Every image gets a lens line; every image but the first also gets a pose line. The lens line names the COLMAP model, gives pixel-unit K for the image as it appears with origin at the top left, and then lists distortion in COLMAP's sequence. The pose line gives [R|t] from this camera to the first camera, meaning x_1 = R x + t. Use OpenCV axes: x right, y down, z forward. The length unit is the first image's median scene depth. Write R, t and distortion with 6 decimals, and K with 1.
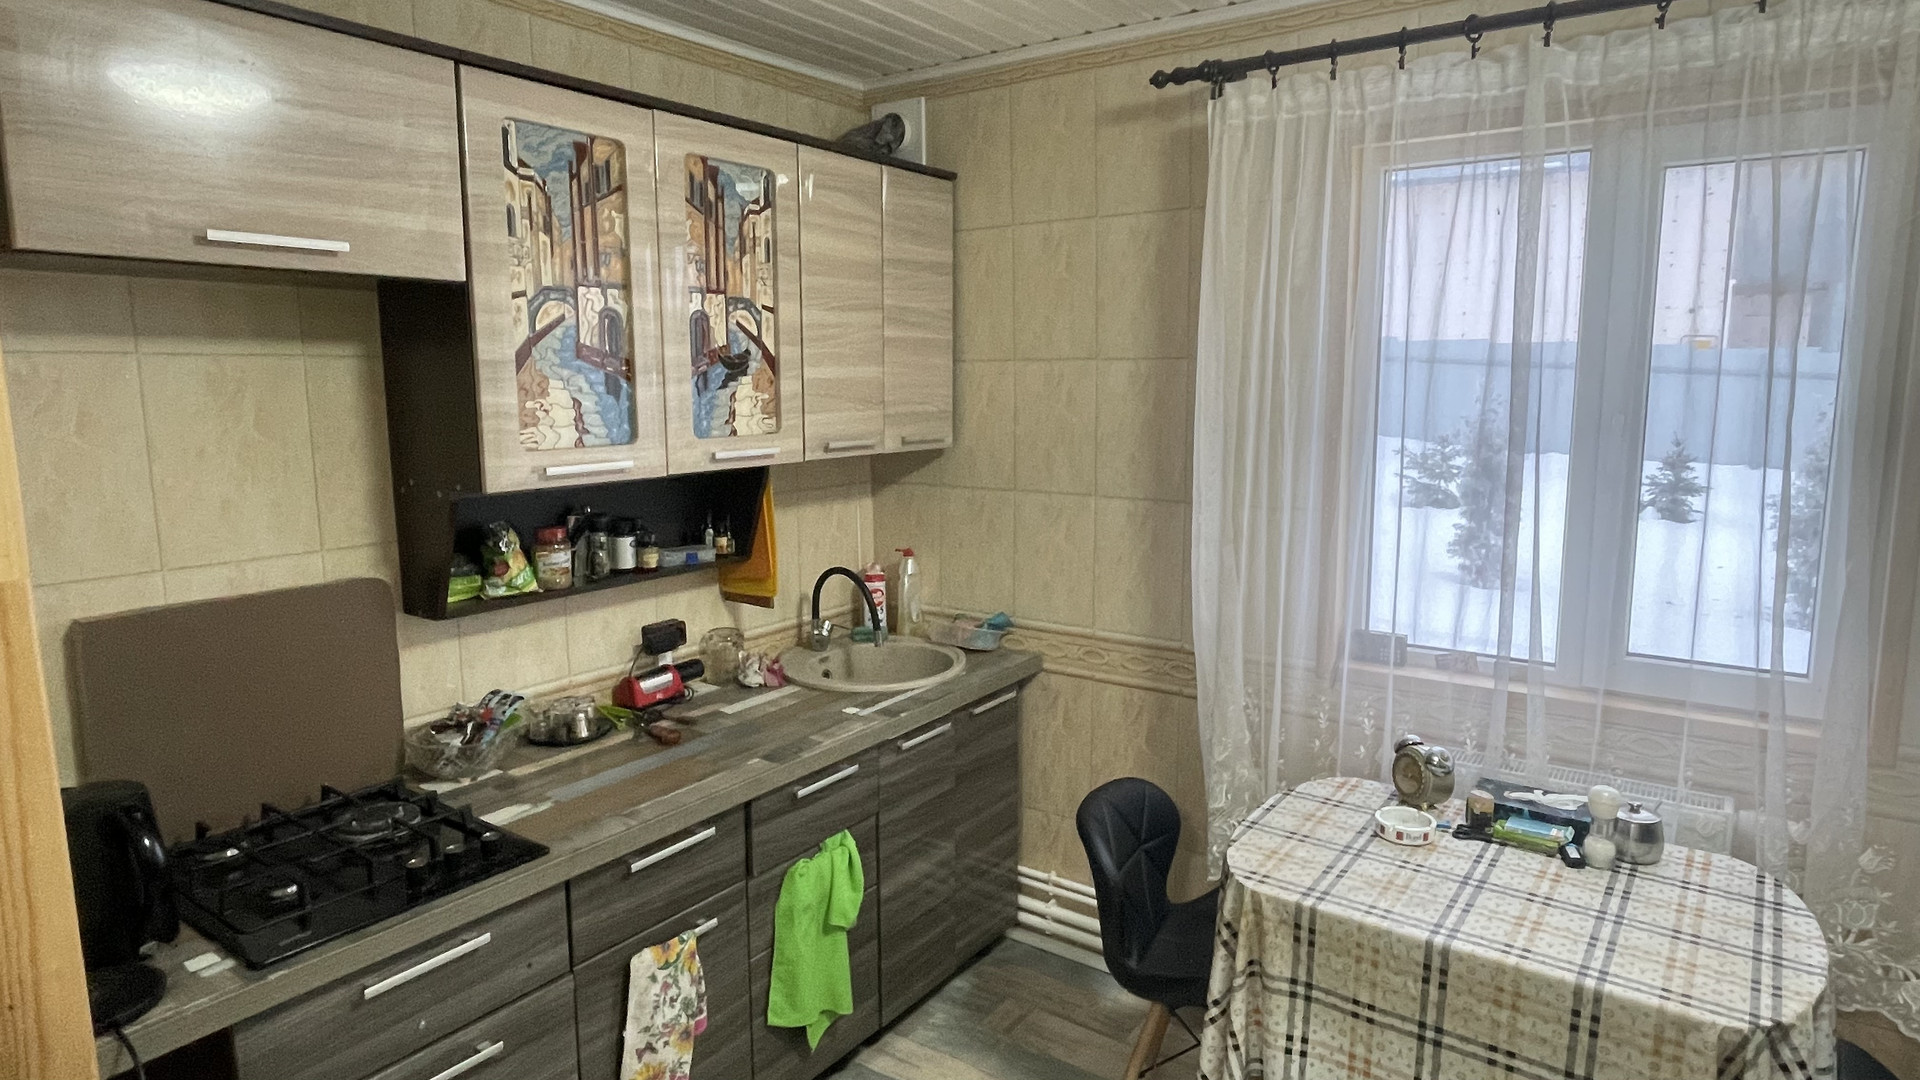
lens RADIAL K [[1078.8, 0, 960.0], [0, 1078.8, 540.0], [0, 0, 1]] dist [-0.005134, -0.000913]
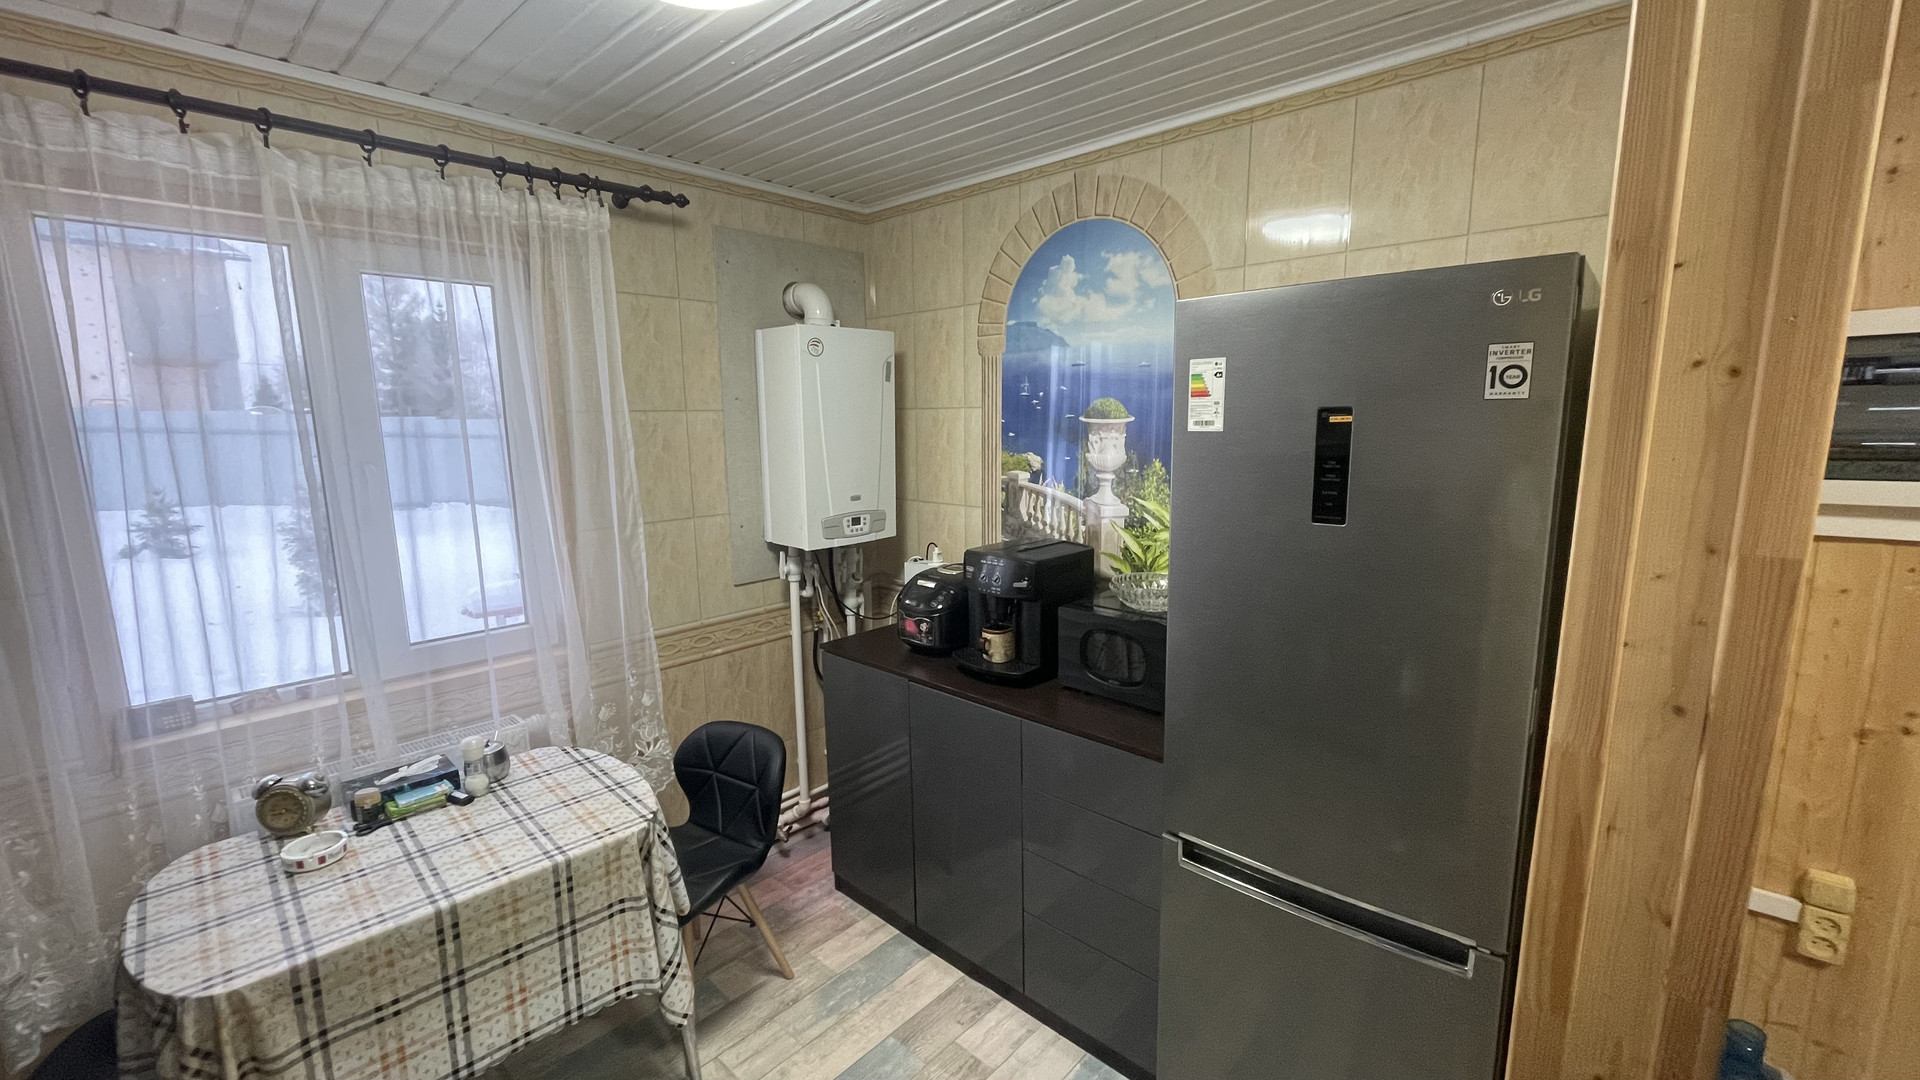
lens RADIAL K [[775.0, 0, 960.0], [0, 775.0, 540.0], [0, 0, 1]] dist [0.000756, -0.000090]
pose [[0.130201, -0.157446, 0.978907, -0.234836], [0.162341, 0.977372, 0.135607, -0.044767], [-0.978107, 0.141260, 0.152815, 0.217005]]
